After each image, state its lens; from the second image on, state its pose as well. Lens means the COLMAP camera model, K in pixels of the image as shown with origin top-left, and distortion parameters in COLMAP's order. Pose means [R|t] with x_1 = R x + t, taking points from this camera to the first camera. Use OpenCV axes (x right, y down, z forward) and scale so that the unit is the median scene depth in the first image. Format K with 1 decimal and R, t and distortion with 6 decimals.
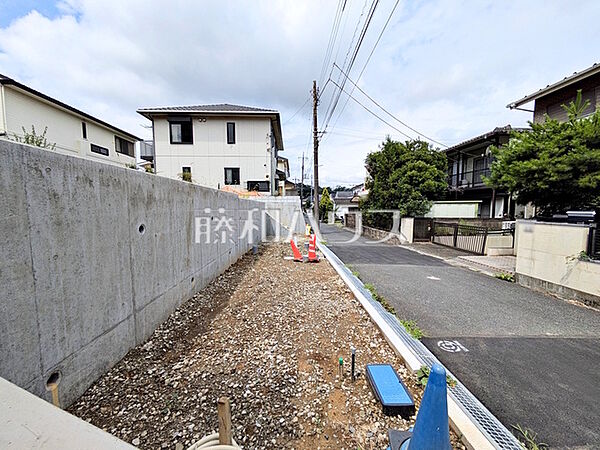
lens RADIAL K [[237.1, 0, 300.7], [0, 237.1, 225.7], [0, 0, 1]] dist [-0.005169, 0.003124]
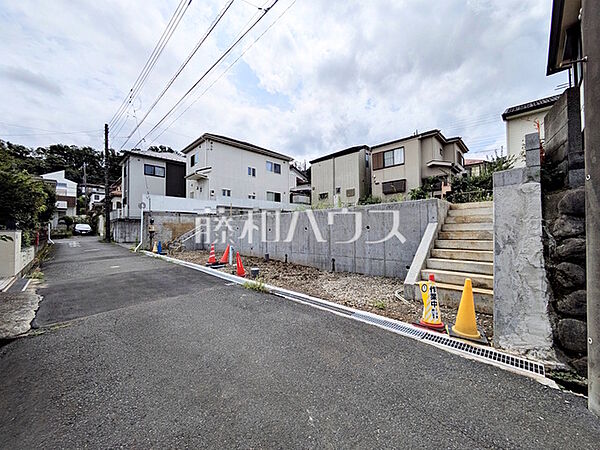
lens RADIAL K [[237.1, 0, 299.8], [0, 237.1, 228.2], [0, 0, 1]] dist [-0.005169, 0.003124]
pose [[-0.728938, -0.004970, -0.684562, 0.259081], [-0.044162, 0.998232, 0.039778, -0.049699], [0.683154, 0.059228, -0.727869, 1.015945]]
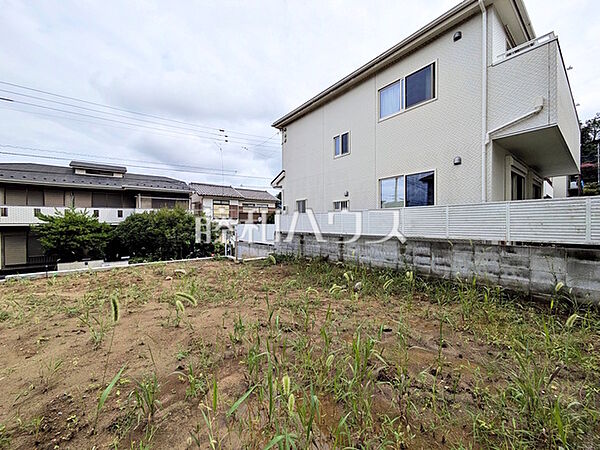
lens RADIAL K [[237.1, 0, 298.2], [0, 237.1, 225.7], [0, 0, 1]] dist [-0.005169, 0.003124]
pose [[-0.593549, -0.002775, 0.804793, -0.820224], [0.065267, 0.996534, 0.051572, -0.142764], [-0.802147, 0.083137, -0.591310, 0.287771]]
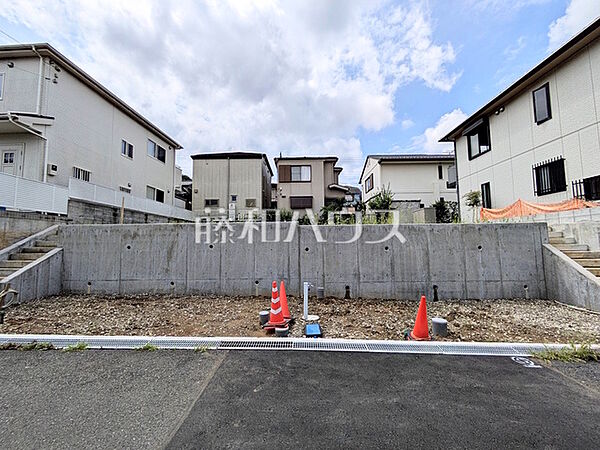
lens RADIAL K [[237.1, 0, 300.2], [0, 237.1, 226.8], [0, 0, 1]] dist [-0.005169, 0.003124]
pose [[-0.055188, -0.068973, -0.996091, 0.289268], [-0.066075, 0.995677, -0.065283, -0.027283], [0.996287, 0.062214, -0.059507, 0.499532]]
